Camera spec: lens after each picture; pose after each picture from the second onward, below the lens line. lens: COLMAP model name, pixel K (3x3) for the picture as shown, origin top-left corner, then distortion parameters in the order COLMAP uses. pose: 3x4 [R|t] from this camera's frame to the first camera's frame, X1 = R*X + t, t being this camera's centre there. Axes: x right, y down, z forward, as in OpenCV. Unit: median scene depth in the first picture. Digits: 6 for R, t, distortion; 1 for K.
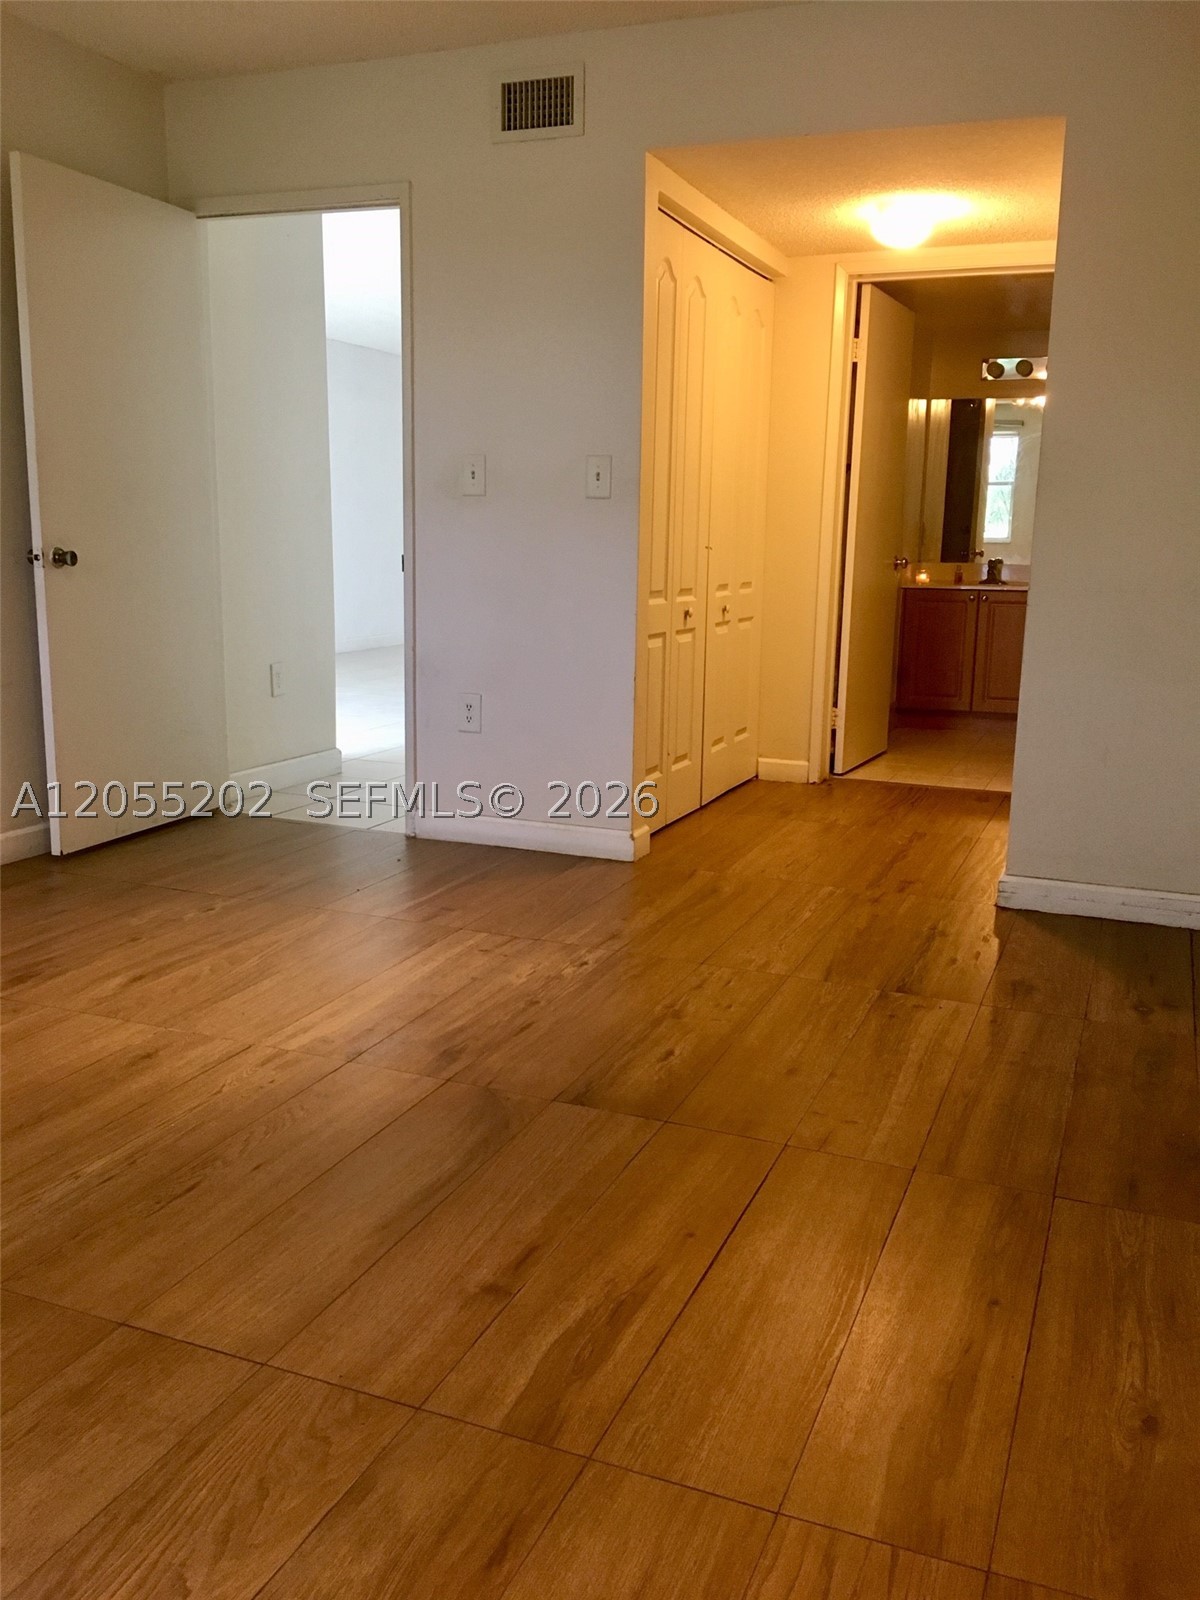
lens RADIAL K [[1359.4, 0, 599.3], [0, 1359.4, 802.2], [0, 0, 1]] dist [0.067914, -0.068129]
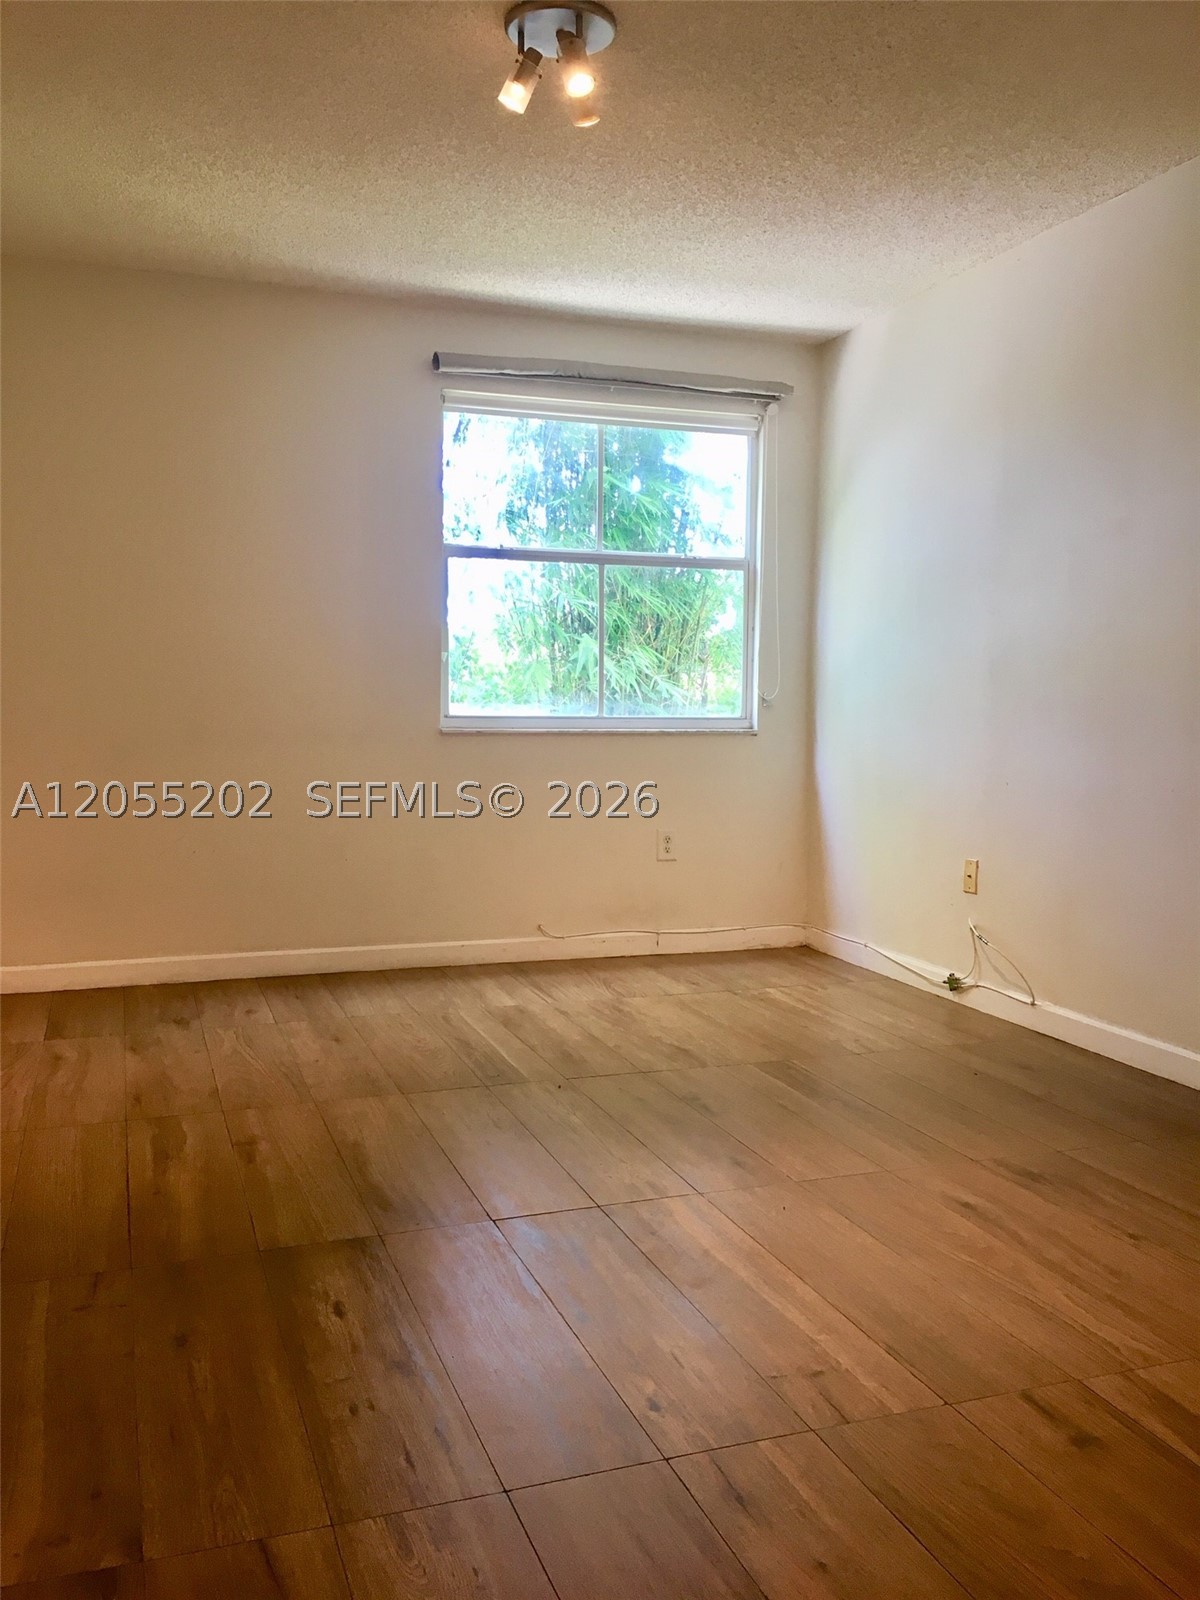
lens RADIAL K [[1359.4, 0, 599.6], [0, 1359.4, 796.3], [0, 0, 1]] dist [0.067914, -0.068129]
pose [[-0.742962, 0.024375, -0.668890, 0.440396], [-0.153299, 0.966576, 0.205498, -0.282891], [0.651542, 0.255218, -0.714393, 1.481866]]
